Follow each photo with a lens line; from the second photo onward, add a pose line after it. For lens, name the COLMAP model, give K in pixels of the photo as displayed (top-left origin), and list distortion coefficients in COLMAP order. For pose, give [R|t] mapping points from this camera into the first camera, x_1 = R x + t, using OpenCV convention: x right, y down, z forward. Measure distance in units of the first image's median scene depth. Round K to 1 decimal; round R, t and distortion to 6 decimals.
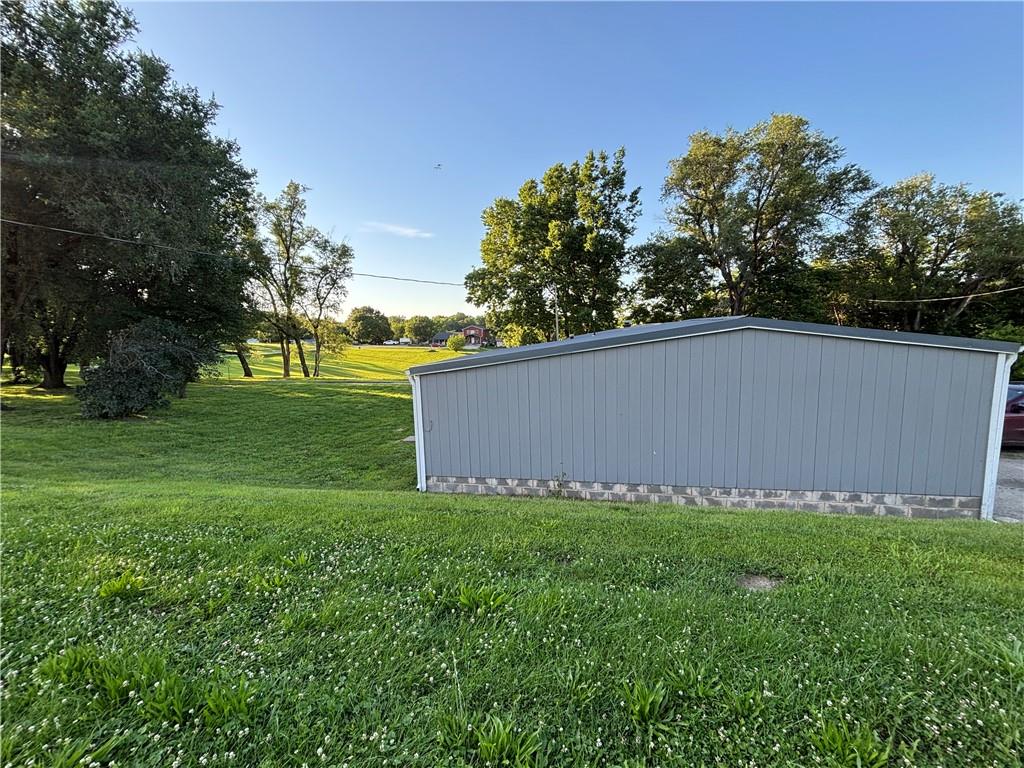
lens RADIAL K [[411.7, 0, 512.0], [0, 411.7, 384.0], [0, 0, 1]] dist [0.000119, -0.000481]
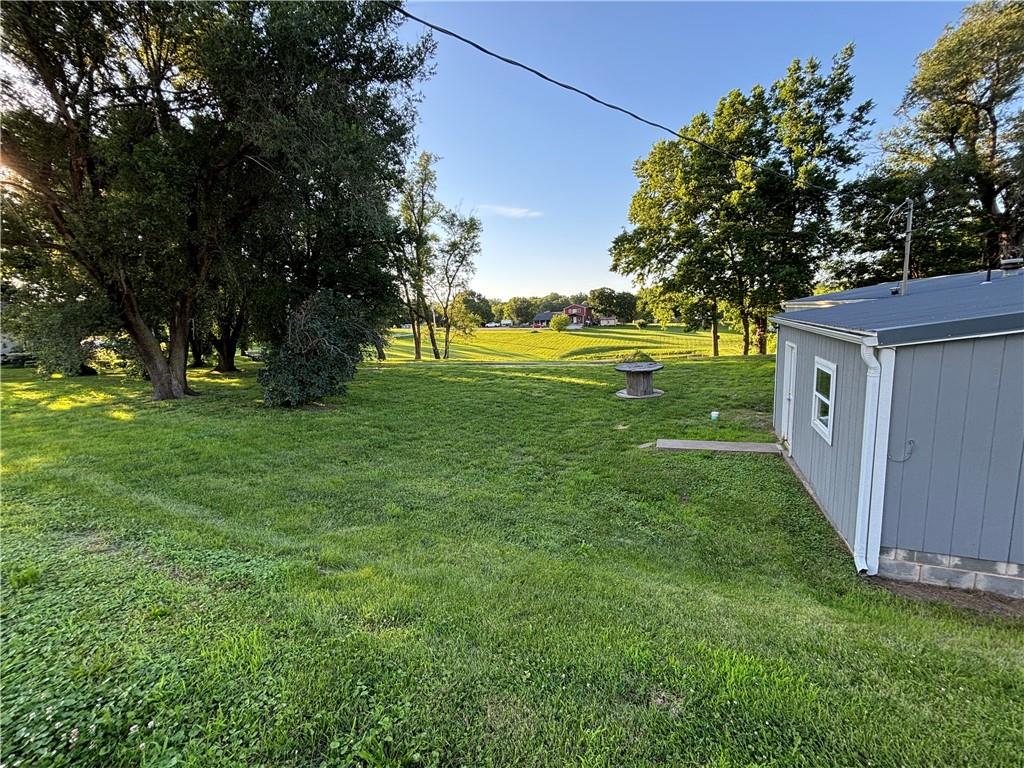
lens RADIAL K [[411.7, 0, 512.0], [0, 411.7, 384.0], [0, 0, 1]] dist [0.000119, -0.000481]
pose [[0.976311, 0.004862, -0.216316, -0.138807], [0.004868, 0.999001, 0.044424, -0.000599], [0.216316, -0.044425, 0.975312, 0.105748]]
